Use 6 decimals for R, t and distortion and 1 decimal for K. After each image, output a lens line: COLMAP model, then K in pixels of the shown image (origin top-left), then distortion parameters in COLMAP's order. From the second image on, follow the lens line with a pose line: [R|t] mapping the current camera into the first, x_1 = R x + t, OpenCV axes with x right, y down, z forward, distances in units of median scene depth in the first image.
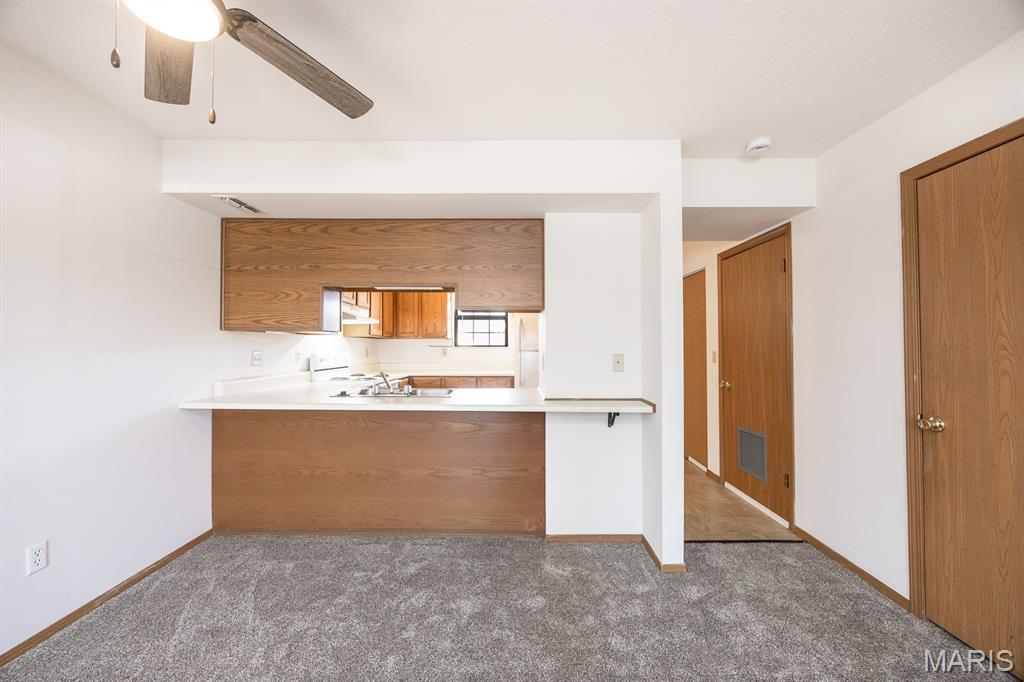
lens RADIAL K [[403.4, 0, 504.4], [0, 403.4, 344.3], [0, 0, 1]] dist [0.001752, 0.000316]
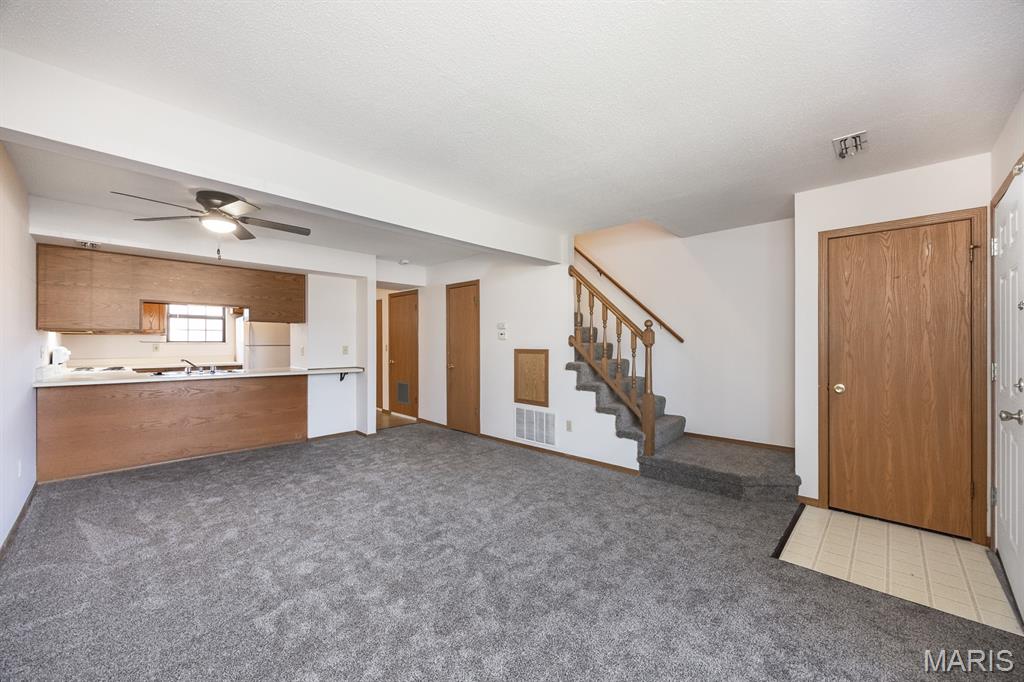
lens RADIAL K [[403.4, 0, 506.6], [0, 403.4, 342.5], [0, 0, 1]] dist [0.001752, 0.000316]
pose [[0.711088, 0.000133, 0.703103, -0.562193], [-0.004260, 0.999982, 0.004119, -0.004816], [-0.703090, -0.005924, 0.711076, -1.018740]]
